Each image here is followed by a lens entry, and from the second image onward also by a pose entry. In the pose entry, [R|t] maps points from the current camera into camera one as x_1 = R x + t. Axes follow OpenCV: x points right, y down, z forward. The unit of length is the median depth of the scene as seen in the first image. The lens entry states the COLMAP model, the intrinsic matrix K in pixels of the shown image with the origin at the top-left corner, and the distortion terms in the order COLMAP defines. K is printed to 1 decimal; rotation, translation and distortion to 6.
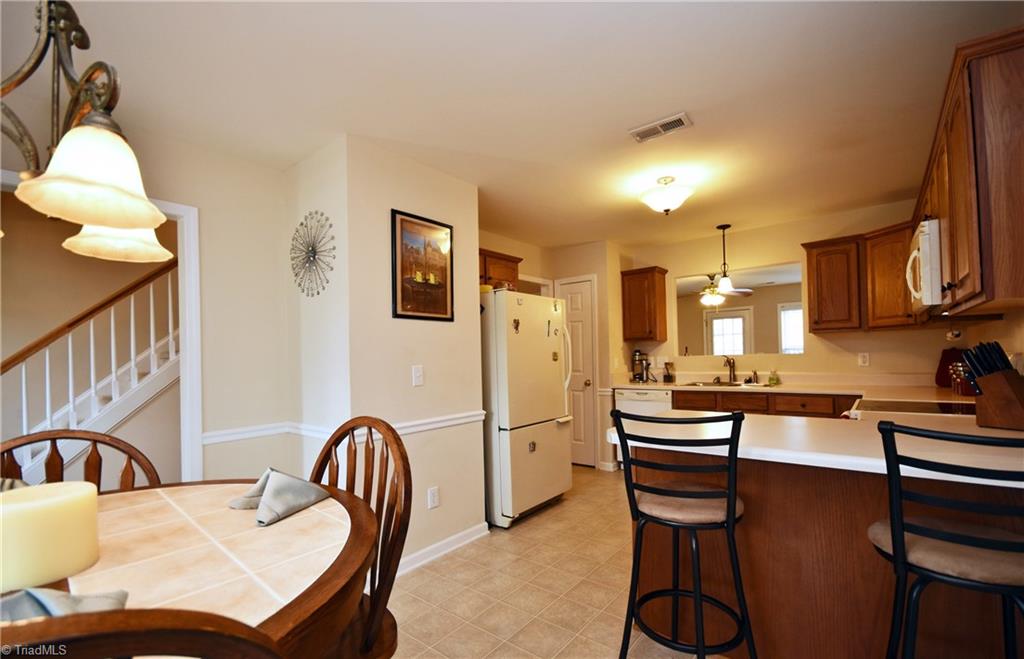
lens RADIAL K [[449.6, 0, 516.0], [0, 449.6, 353.8], [0, 0, 1]] dist [0.004140, -0.000525]
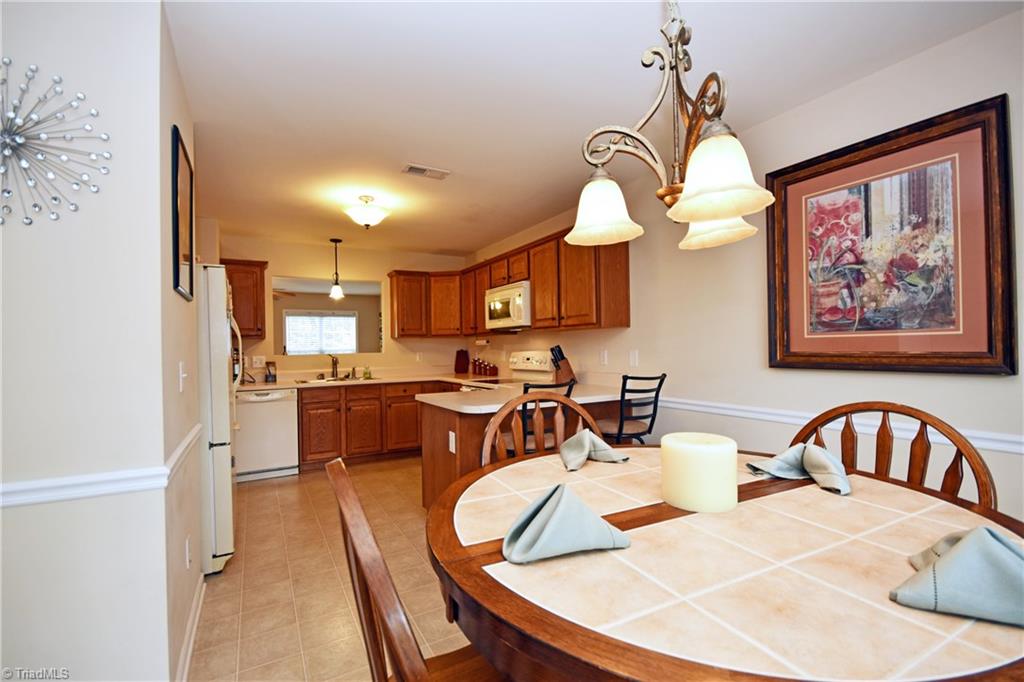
lens RADIAL K [[449.0, 0, 511.7], [0, 449.0, 342.6], [0, 0, 1]] dist [0.001885, -0.006116]
pose [[0.371203, 0.029288, 0.928090, -0.441817], [0.003843, 0.999445, -0.033077, 0.014747], [-0.928544, 0.015845, 0.370884, 0.183208]]
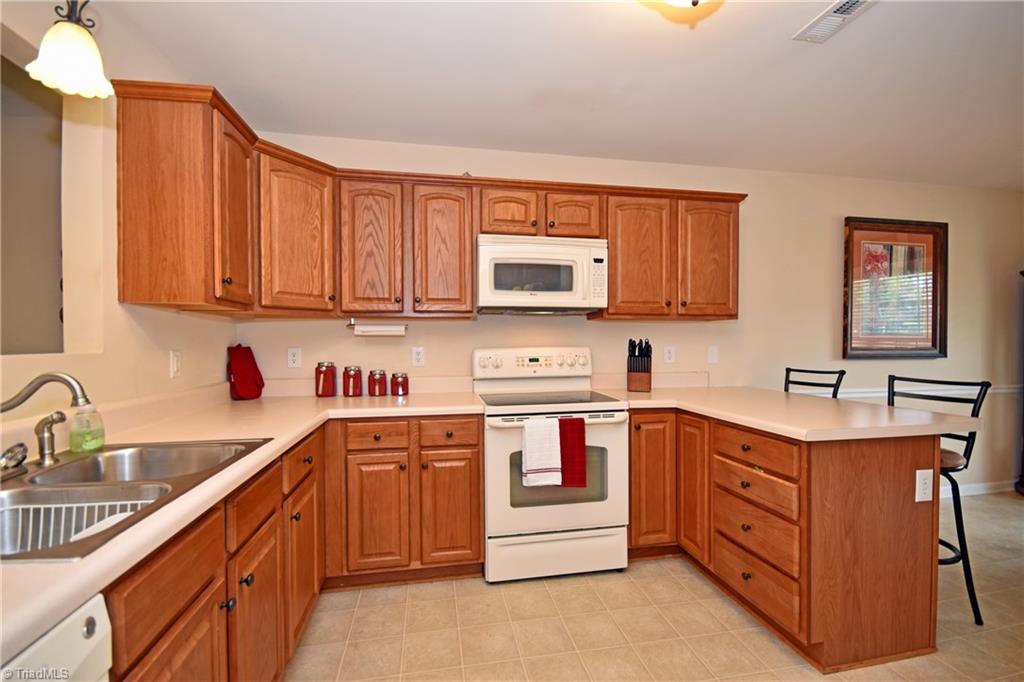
lens RADIAL K [[449.0, 0, 512.3], [0, 449.0, 342.2], [0, 0, 1]] dist [0.001885, -0.006116]
pose [[-0.752967, 0.022933, 0.657658, 0.152610], [0.017145, 0.999737, -0.015231, 0.001637], [-0.657835, -0.000193, -0.753162, 1.088180]]
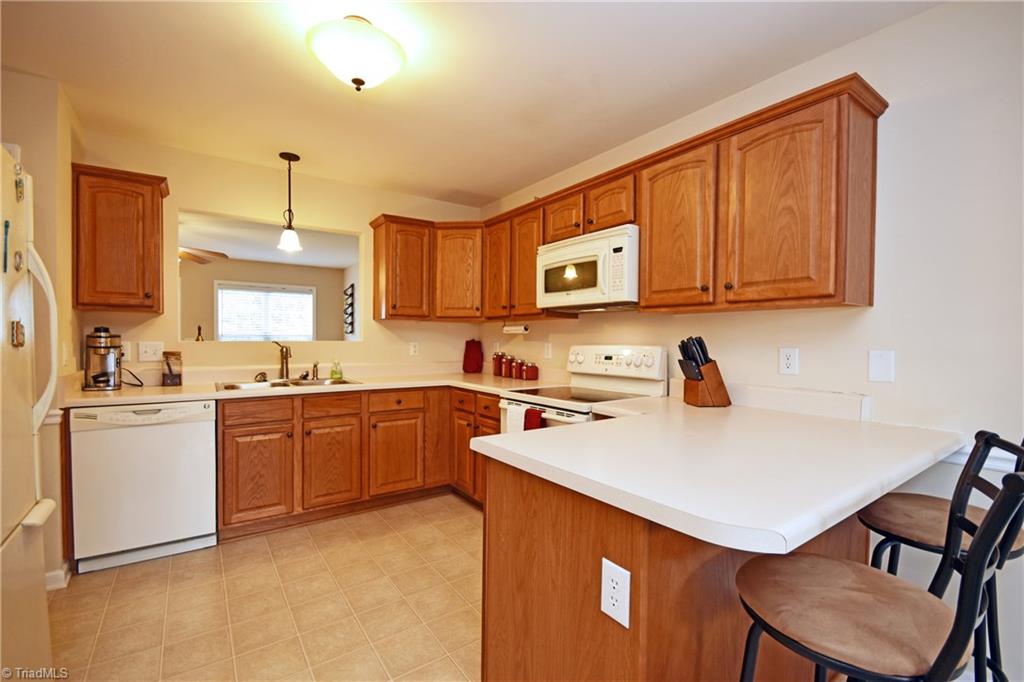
lens RADIAL K [[449.0, 0, 513.9], [0, 449.0, 343.4], [0, 0, 1]] dist [0.001885, -0.006116]
pose [[0.279021, 0.017357, 0.960128, -0.109920], [-0.020529, 0.999716, -0.012107, 0.008079], [-0.960065, -0.016332, 0.279298, 0.496800]]
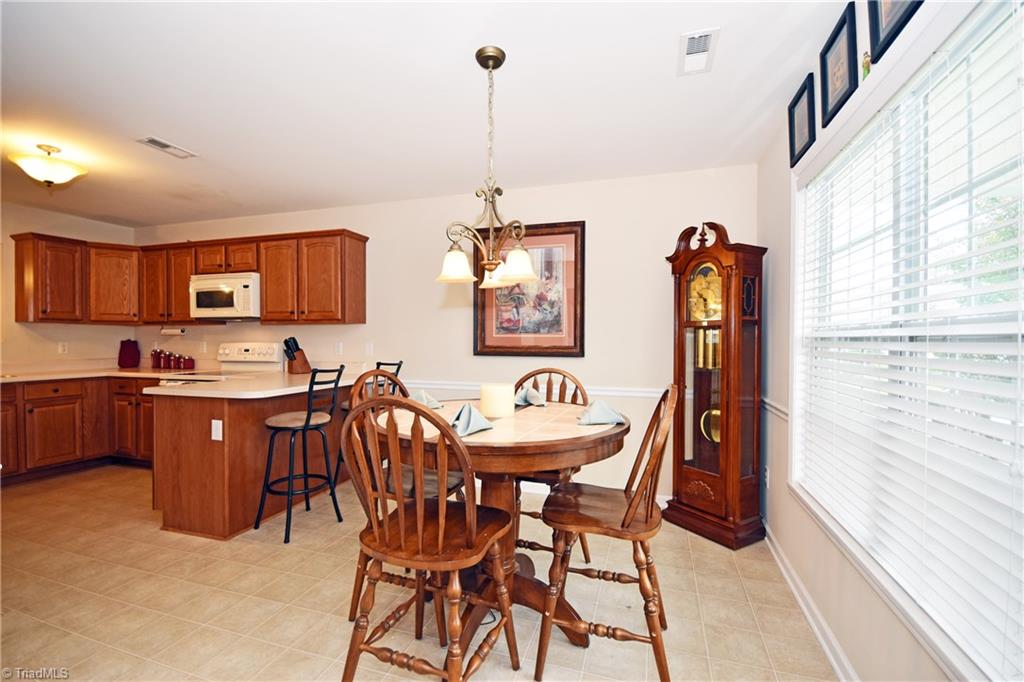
lens RADIAL K [[449.0, 0, 514.4], [0, 449.0, 345.2], [0, 0, 1]] dist [0.001885, -0.006116]
pose [[-0.356658, 0.011551, 0.934164, -0.645400], [0.001424, 0.999929, -0.011821, 0.019860], [-0.934234, -0.002886, -0.356649, 0.334152]]
